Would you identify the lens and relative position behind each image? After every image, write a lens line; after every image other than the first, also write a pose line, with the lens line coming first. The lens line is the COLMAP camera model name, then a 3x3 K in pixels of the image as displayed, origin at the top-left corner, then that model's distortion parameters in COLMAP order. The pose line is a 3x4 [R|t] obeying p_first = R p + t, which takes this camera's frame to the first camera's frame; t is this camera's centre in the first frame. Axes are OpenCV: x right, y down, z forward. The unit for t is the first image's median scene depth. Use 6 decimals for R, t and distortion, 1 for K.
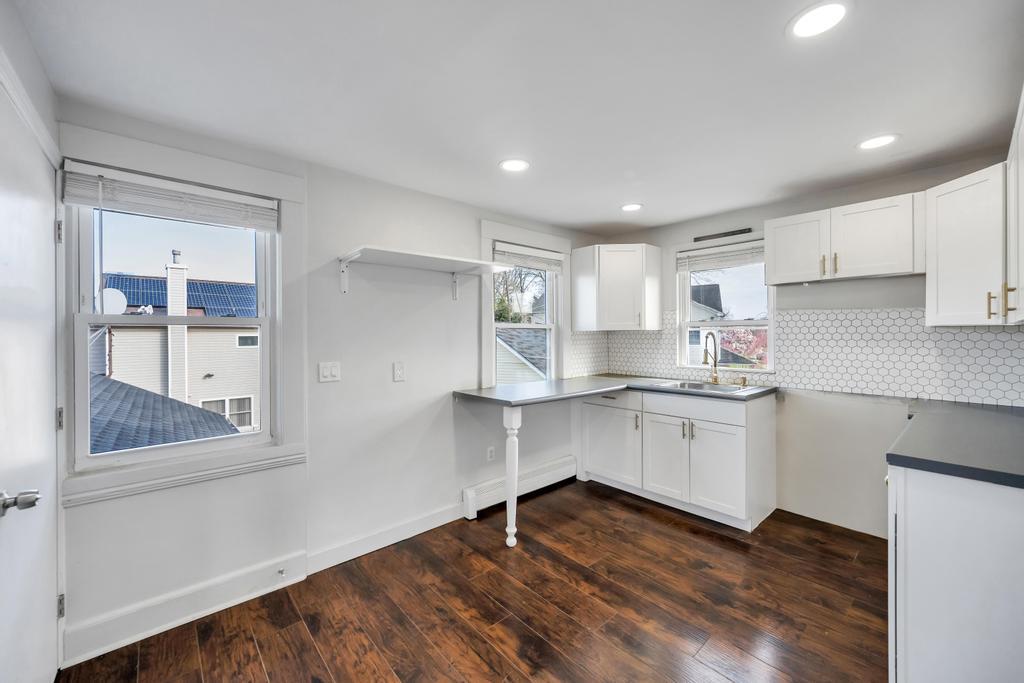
lens RADIAL K [[406.4, 0, 512.0], [0, 406.4, 335.5], [0, 0, 1]] dist [-0.001225, -0.000678]
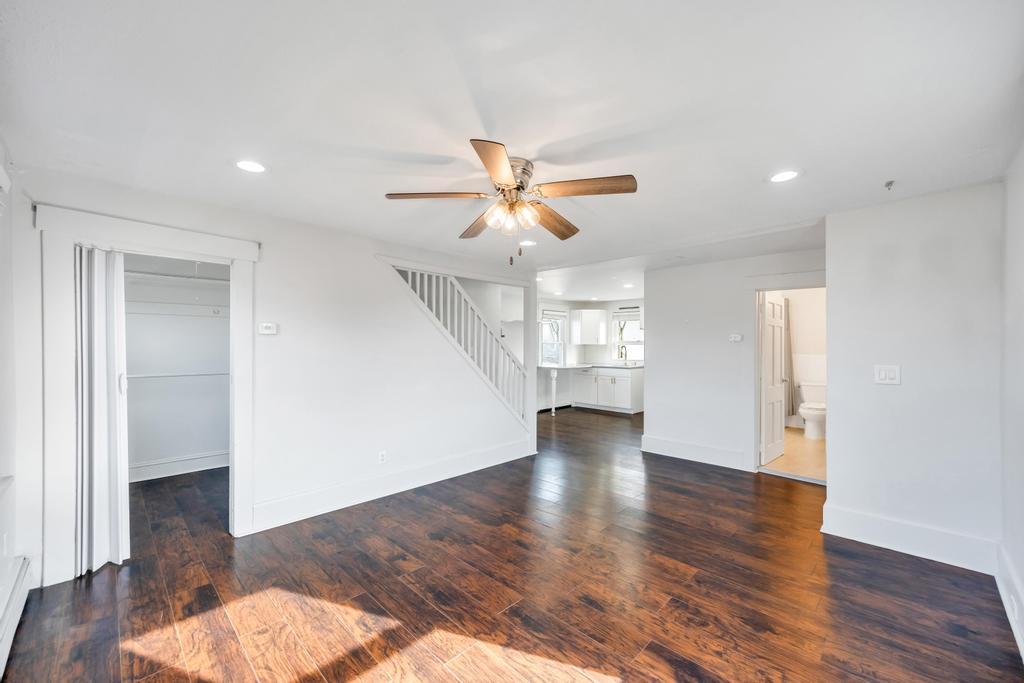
lens RADIAL K [[406.4, 0, 515.3], [0, 406.4, 345.6], [0, 0, 1]] dist [-0.001225, -0.000678]
pose [[0.996868, 0.011220, 0.078286, -0.488991], [-0.010893, 0.999930, -0.004614, 0.015302], [-0.078332, 0.003746, 0.996920, -1.845293]]
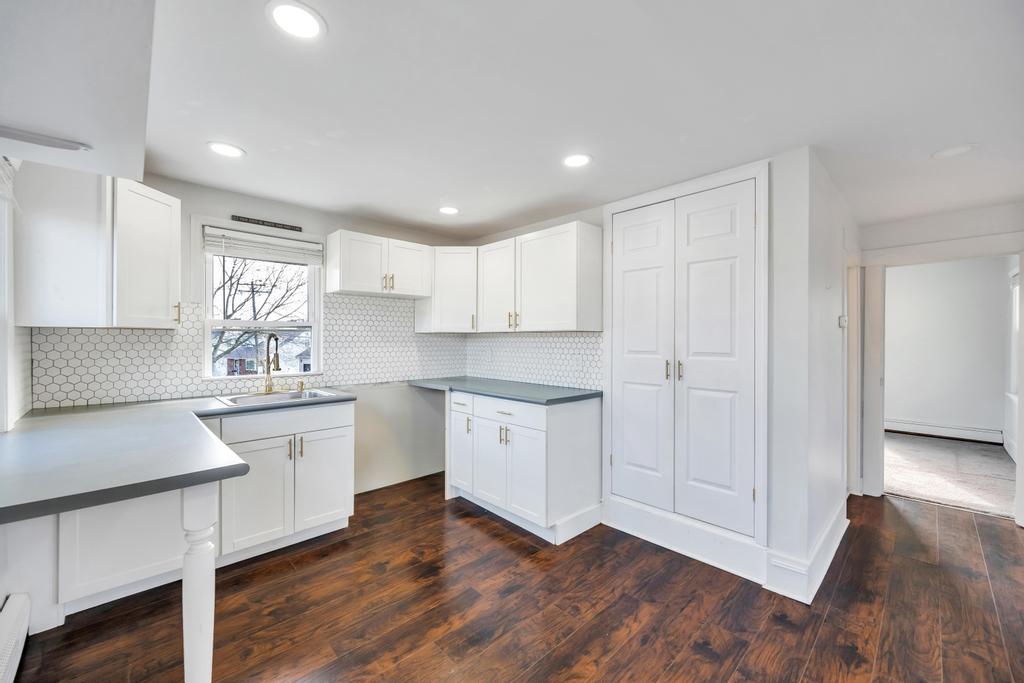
lens RADIAL K [[406.4, 0, 509.9], [0, 406.4, 340.5], [0, 0, 1]] dist [-0.001225, -0.000678]
pose [[-0.041572, 0.001943, 0.999134, -0.474717], [0.001907, 0.999996, -0.001865, 0.010679], [-0.999134, 0.001827, -0.041576, 0.632831]]
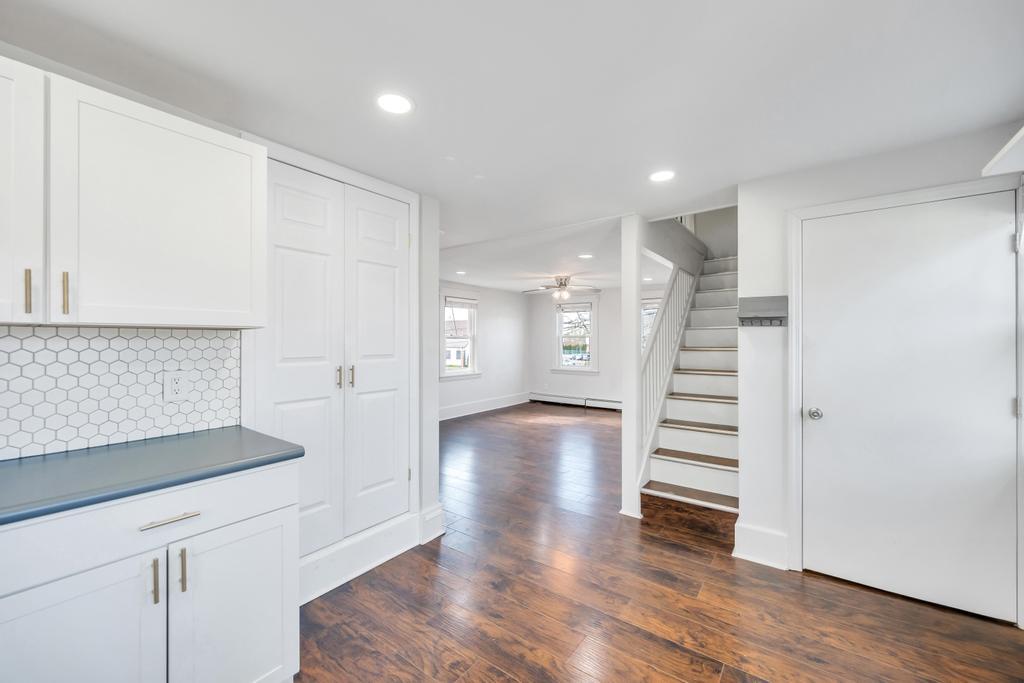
lens RADIAL K [[406.4, 0, 512.2], [0, 406.4, 337.3], [0, 0, 1]] dist [-0.001225, -0.000678]
pose [[-0.979138, 0.007348, -0.203063, 0.303161], [0.007917, 0.999967, -0.001988, 0.001676], [0.203041, -0.003554, -0.979164, 1.110853]]
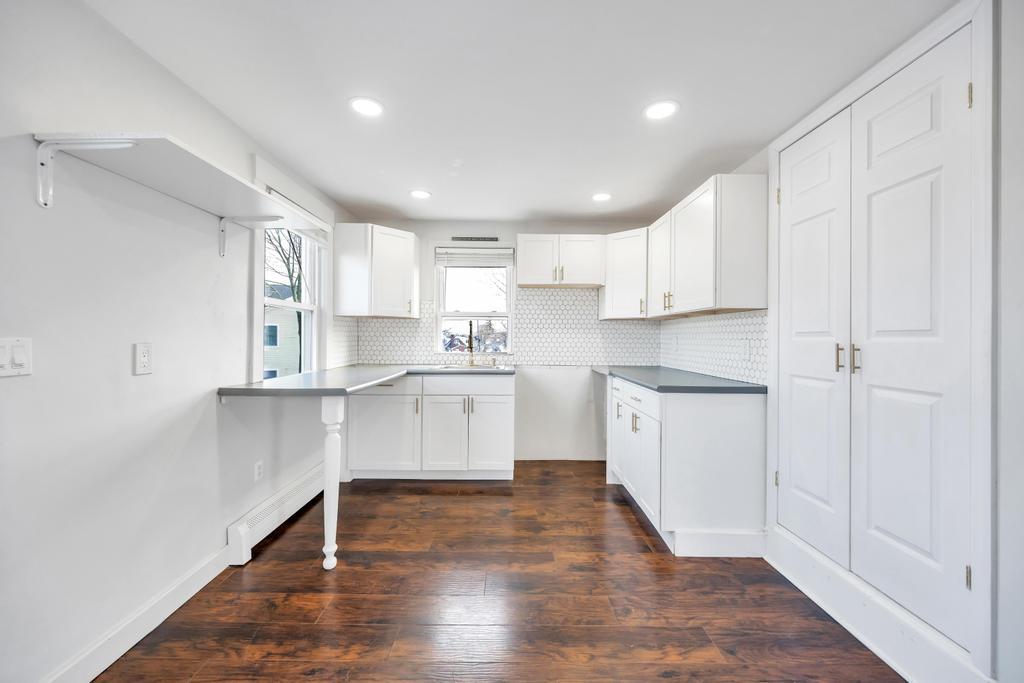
lens RADIAL K [[406.4, 0, 510.2], [0, 406.4, 337.0], [0, 0, 1]] dist [-0.001225, -0.000678]
pose [[0.654861, 0.013022, 0.755637, -0.373055], [-0.009327, 0.999915, -0.009148, 0.056638], [-0.755692, -0.001057, 0.654926, 0.187573]]
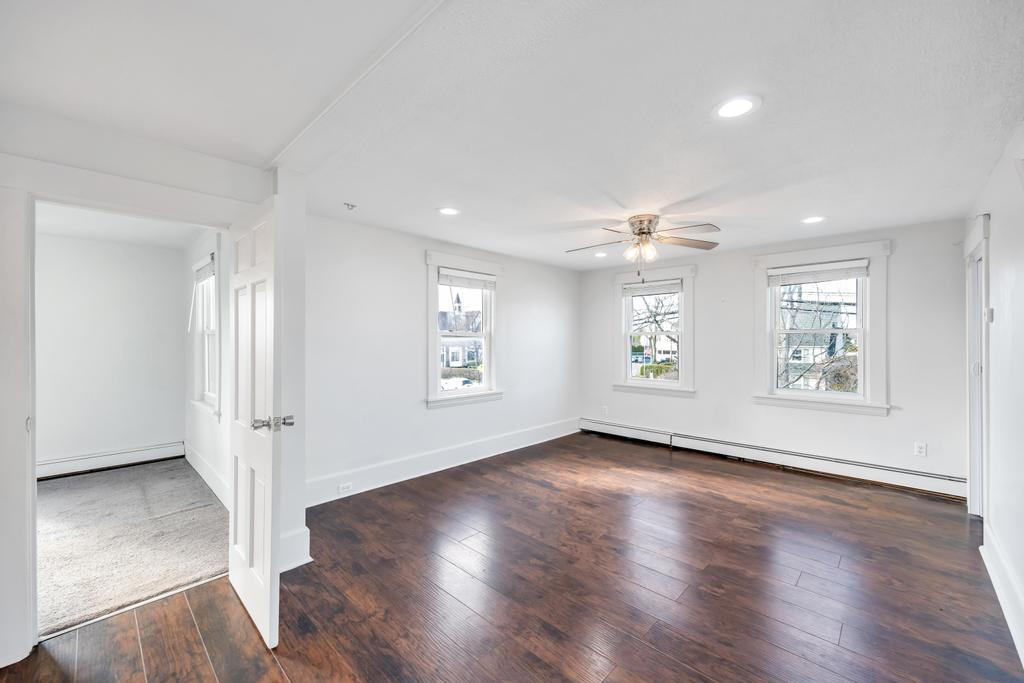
lens RADIAL K [[406.4, 0, 514.1], [0, 406.4, 341.9], [0, 0, 1]] dist [-0.001225, -0.000678]
pose [[-0.996507, 0.009272, -0.082999, 0.044464], [0.008859, 0.999946, 0.005350, 0.014621], [0.083044, 0.004597, -0.996535, 0.107162]]
